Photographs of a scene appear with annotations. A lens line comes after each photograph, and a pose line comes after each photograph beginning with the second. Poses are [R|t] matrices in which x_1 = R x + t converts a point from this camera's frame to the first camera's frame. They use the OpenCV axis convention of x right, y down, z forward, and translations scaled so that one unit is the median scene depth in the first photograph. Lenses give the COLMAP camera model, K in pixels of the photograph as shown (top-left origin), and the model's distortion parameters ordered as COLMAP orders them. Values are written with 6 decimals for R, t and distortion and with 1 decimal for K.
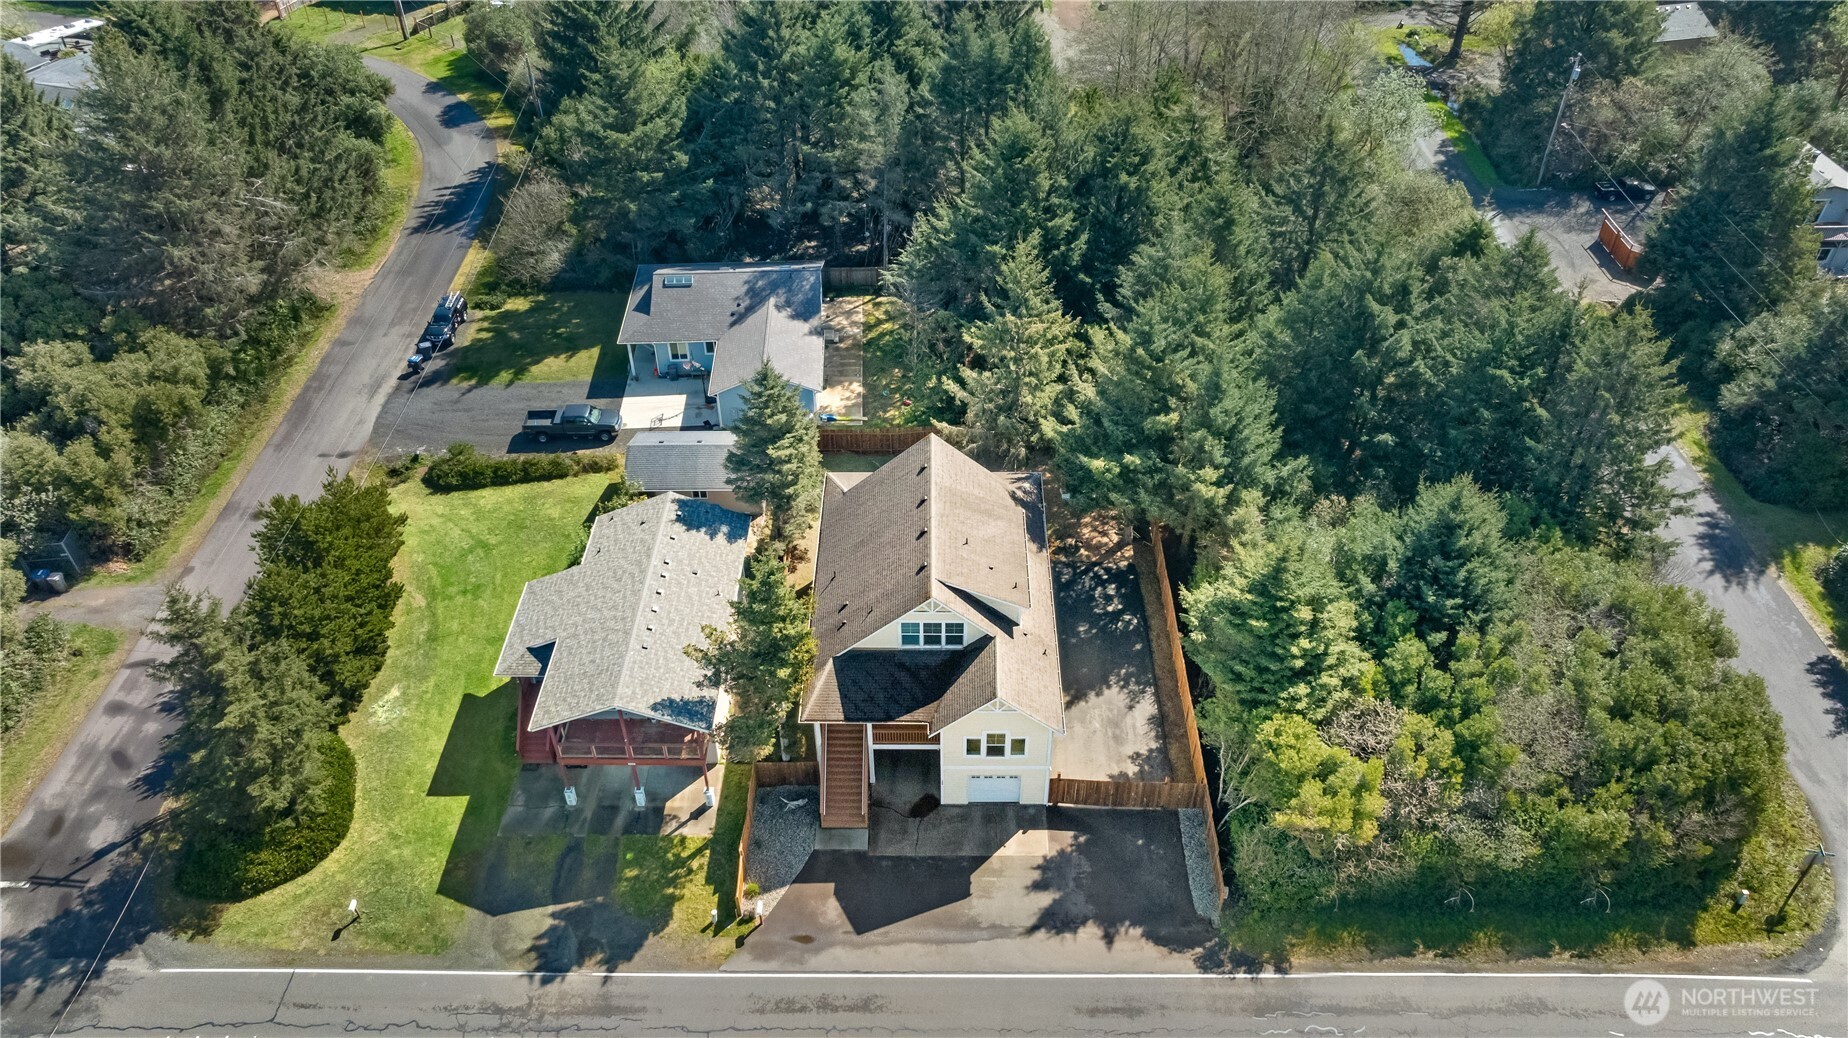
lens RADIAL K [[1321.5, 0, 918.0], [0, 1321.5, 508.1], [0, 0, 1]] dist [-0.044302, 0.047300]
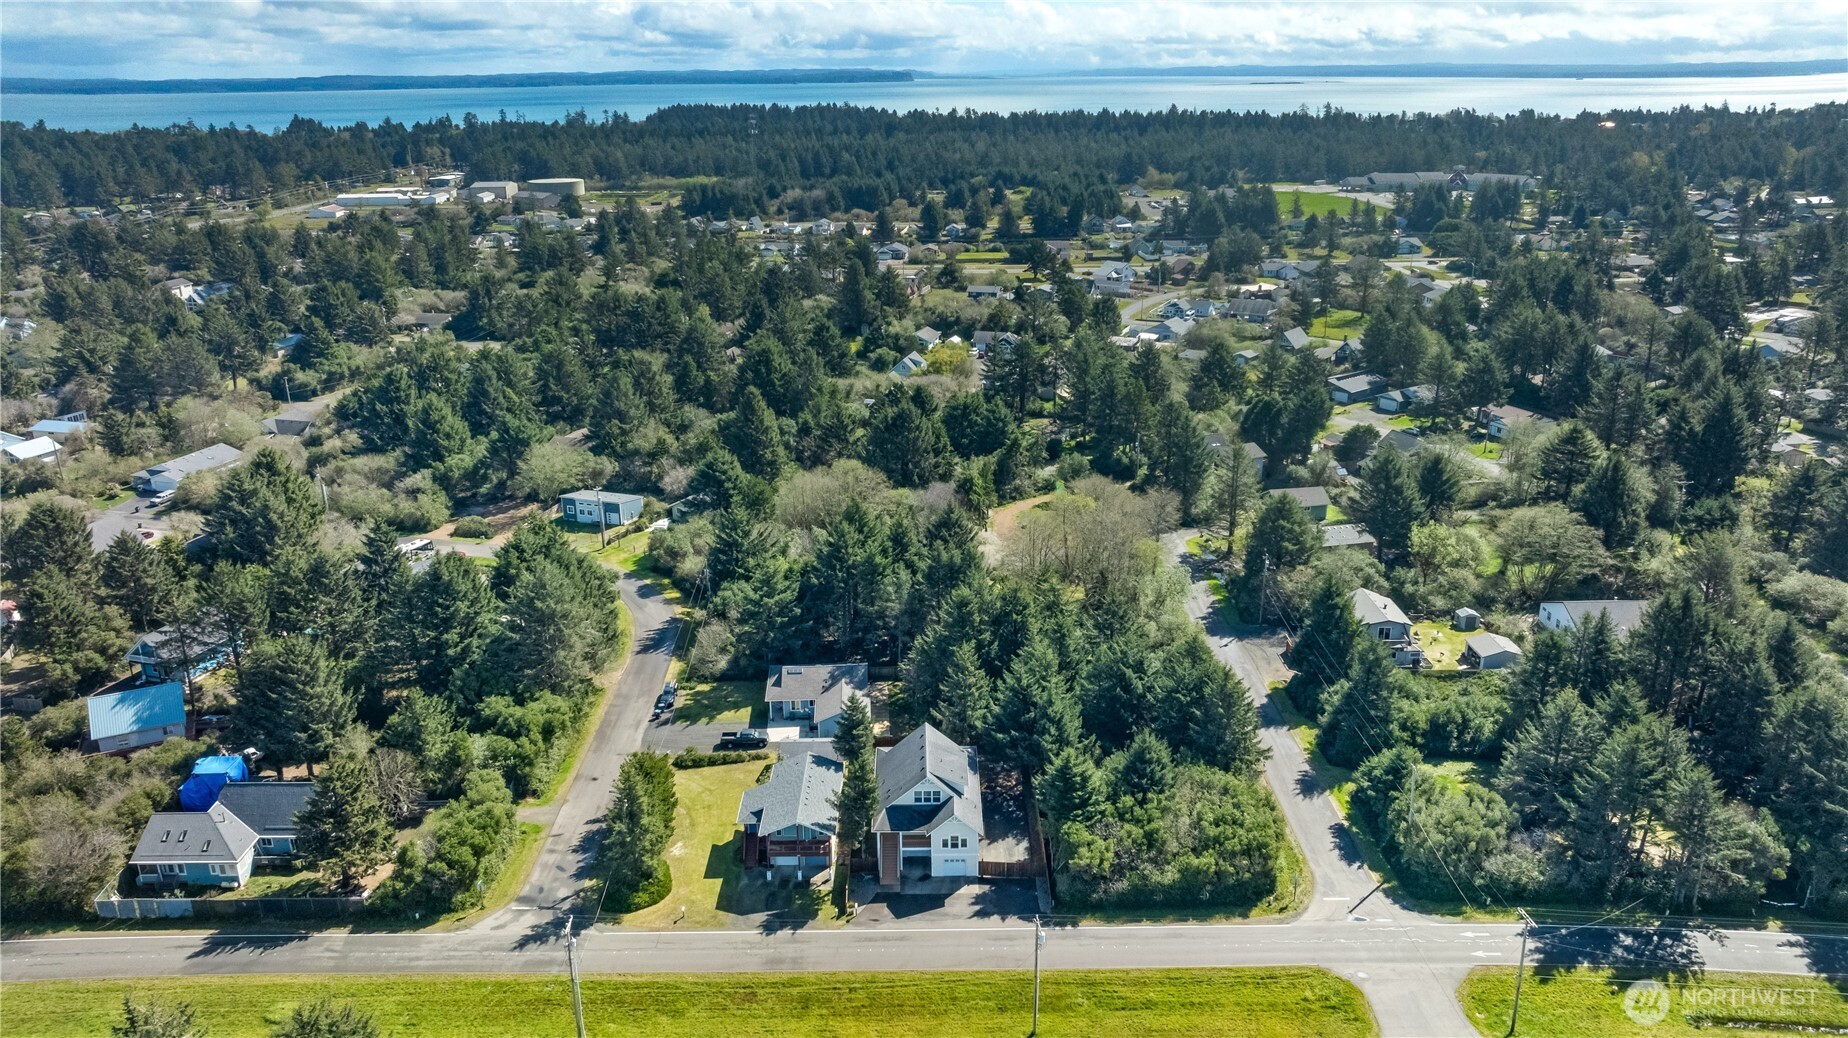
lens RADIAL K [[1229.8, 0, 915.0], [0, 1229.8, 517.9], [0, 0, 1]] dist [-0.000868, 0.000027]
pose [[0.999950, -0.006528, 0.007568, -0.023763], [0.008742, 0.938276, -0.345777, 0.373309], [-0.004844, 0.345826, 0.938286, -1.200078]]
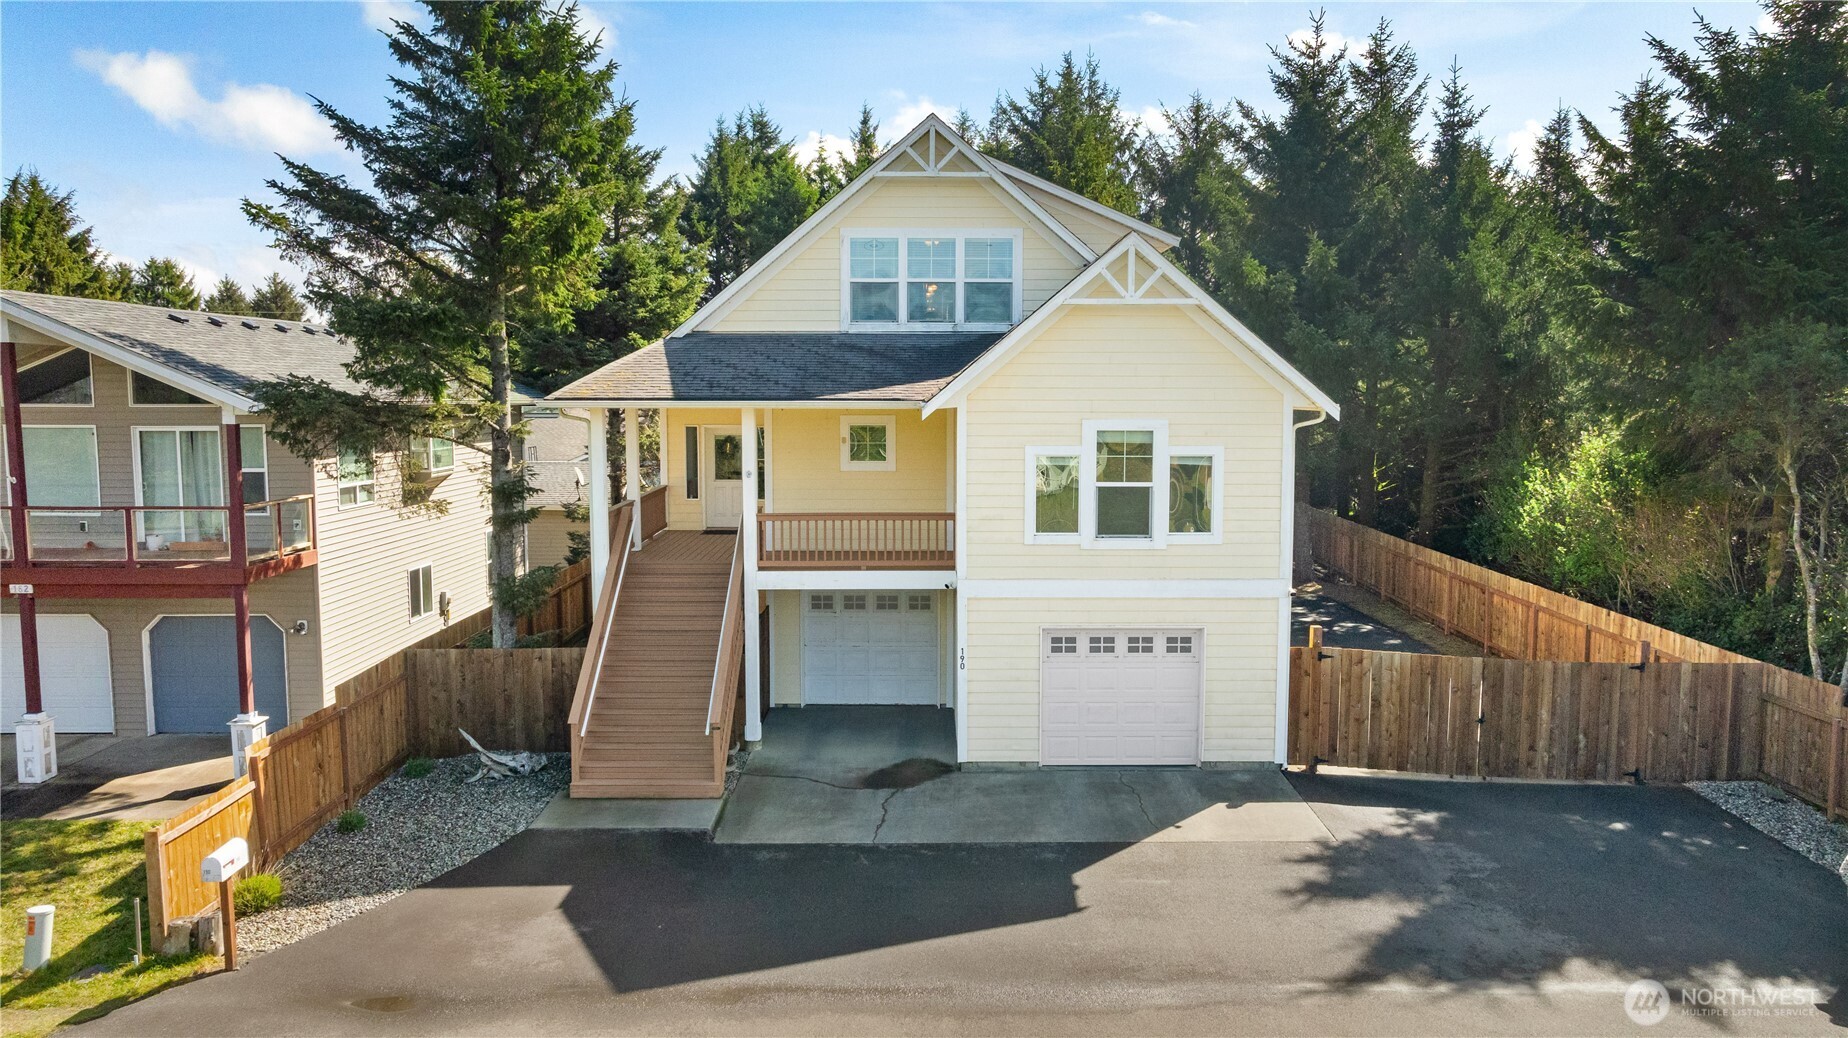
lens RADIAL K [[1321.5, 0, 927.3], [0, 1321.5, 493.2], [0, 0, 1]] dist [-0.044302, 0.047300]
pose [[0.999778, 0.010827, 0.018100, 0.003237], [0.001013, 0.832536, -0.553970, 0.343681], [-0.021067, 0.553865, 0.832340, 0.684407]]
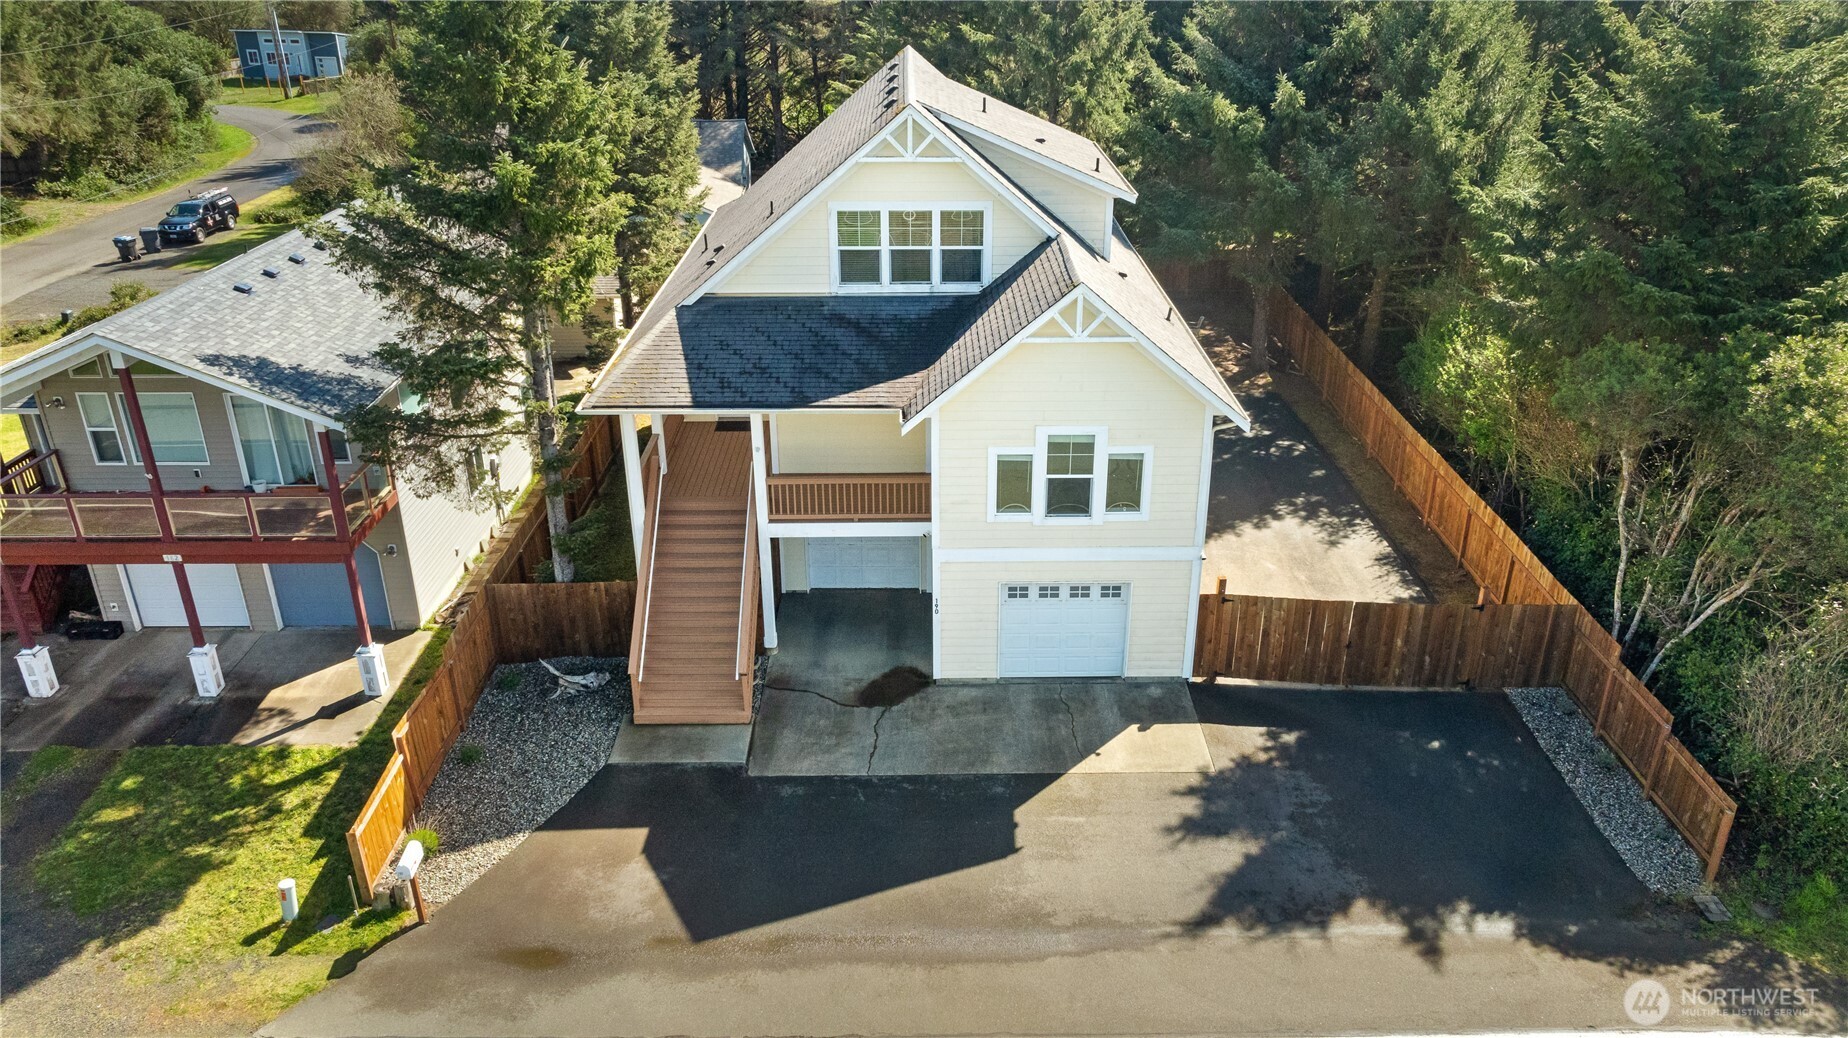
lens RADIAL K [[1321.5, 0, 927.1], [0, 1321.5, 510.9], [0, 0, 1]] dist [-0.044302, 0.047300]
pose [[0.999784, -0.002267, 0.020643, 0.006907], [0.007281, 0.969191, -0.246202, 0.271477], [-0.019449, 0.246299, 0.968999, 0.579469]]
